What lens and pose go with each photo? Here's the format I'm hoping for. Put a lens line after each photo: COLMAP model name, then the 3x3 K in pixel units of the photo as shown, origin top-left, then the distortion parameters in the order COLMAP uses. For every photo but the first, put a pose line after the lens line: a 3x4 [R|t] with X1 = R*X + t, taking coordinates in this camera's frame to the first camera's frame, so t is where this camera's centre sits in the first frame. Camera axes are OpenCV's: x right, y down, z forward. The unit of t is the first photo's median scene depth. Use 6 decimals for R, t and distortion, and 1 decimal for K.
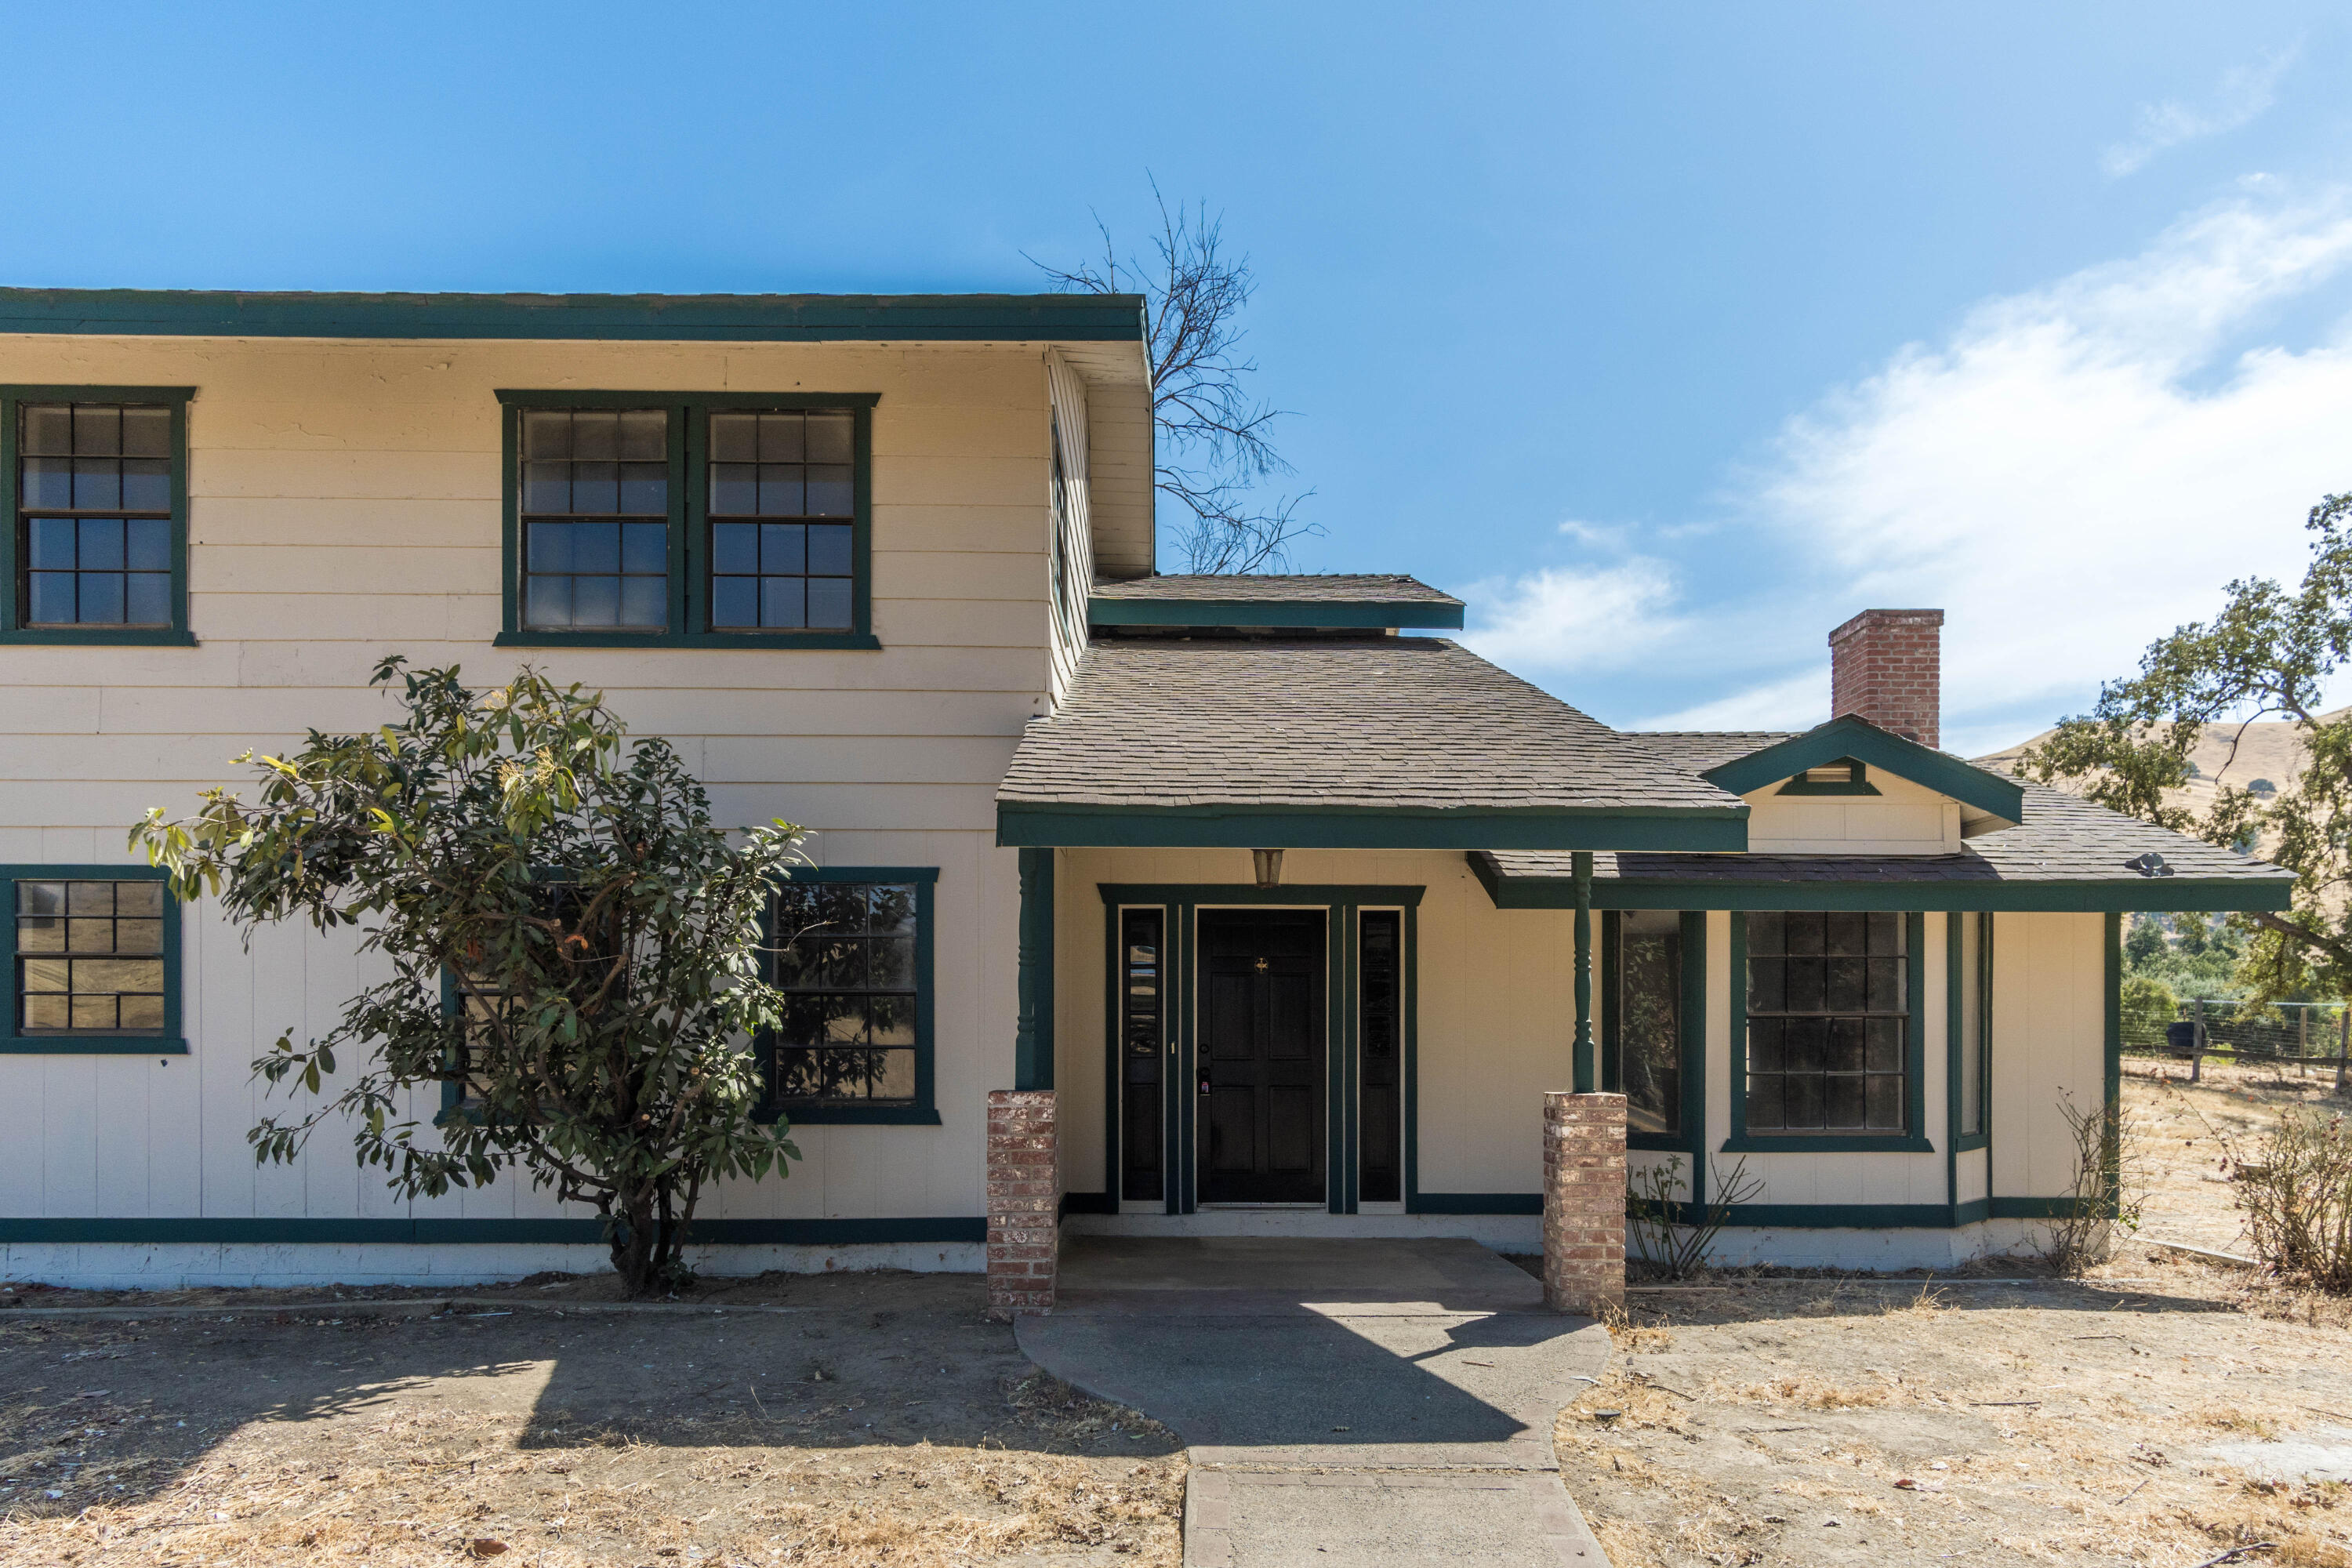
lens RADIAL K [[1357.9, 0, 1175.6], [0, 1357.9, 952.8], [0, 0, 1]] dist [0.008653, 0.002343]
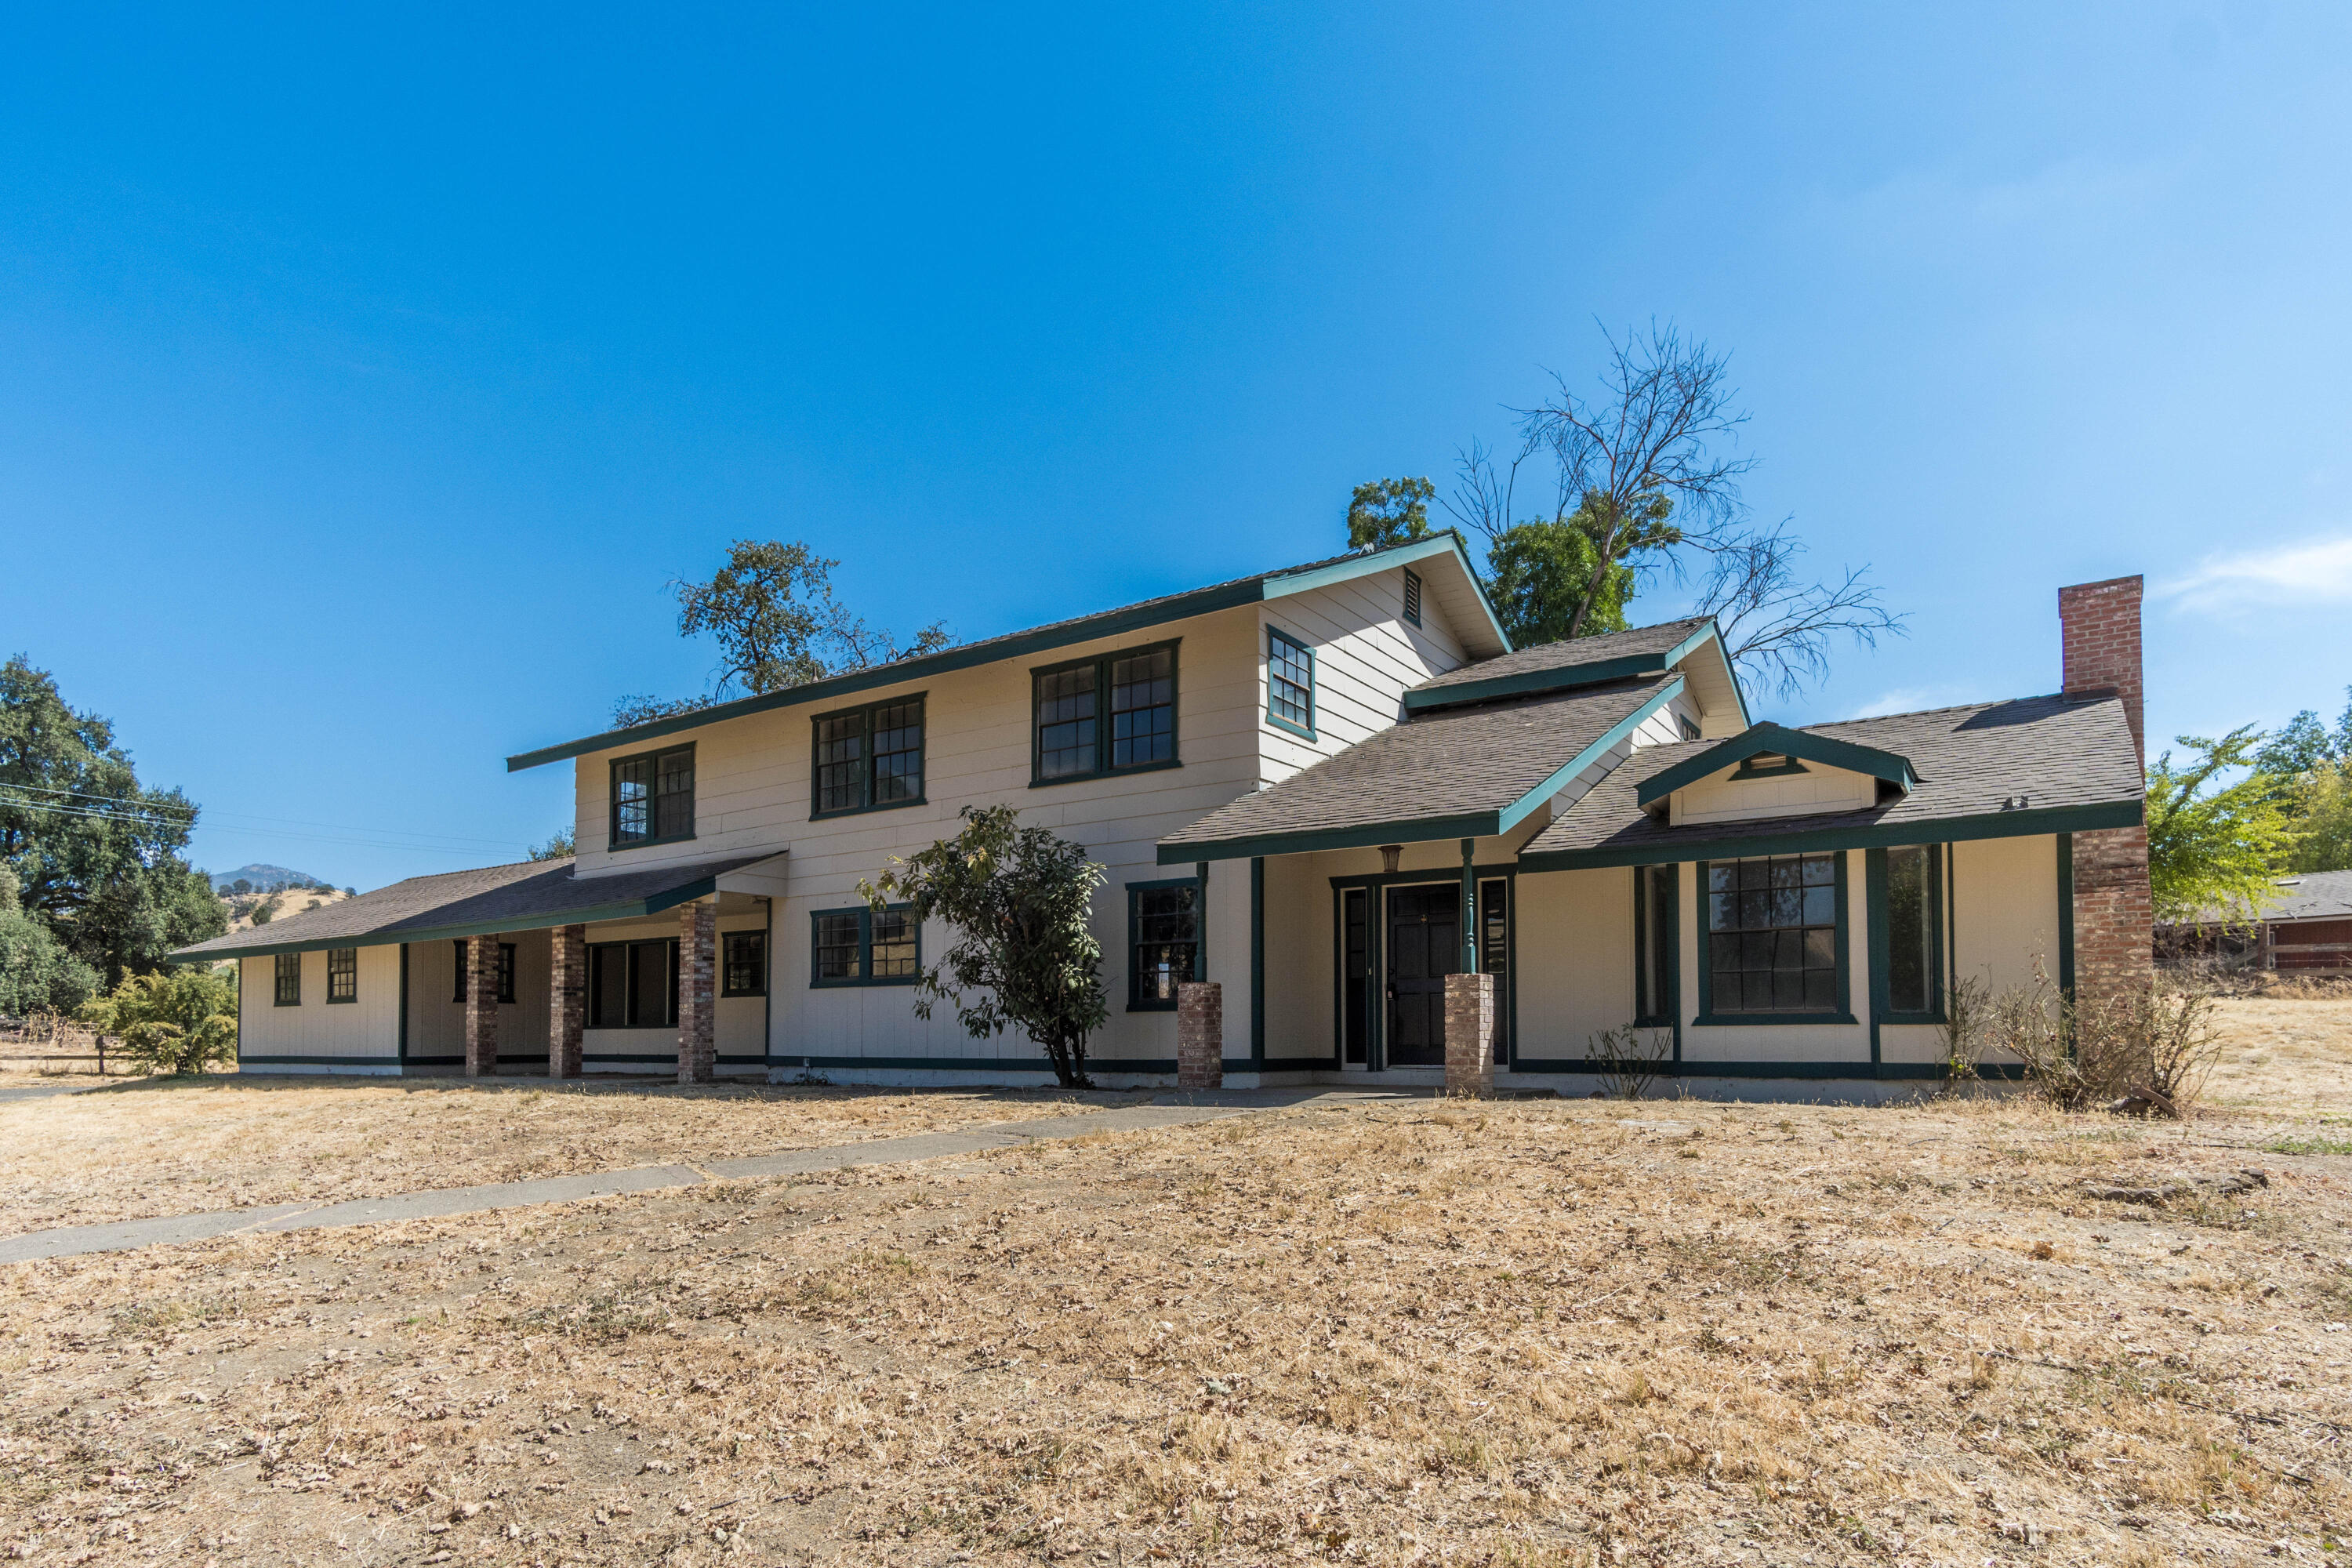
lens RADIAL K [[1318.1, 0, 1178.3], [0, 1318.1, 807.4], [0, 0, 1]] dist [0.004966, 0.002569]
pose [[0.826897, -0.108026, -0.551880, 0.800316], [0.041488, 0.990420, -0.131705, 0.081885], [0.560821, 0.086010, 0.823457, -0.543079]]
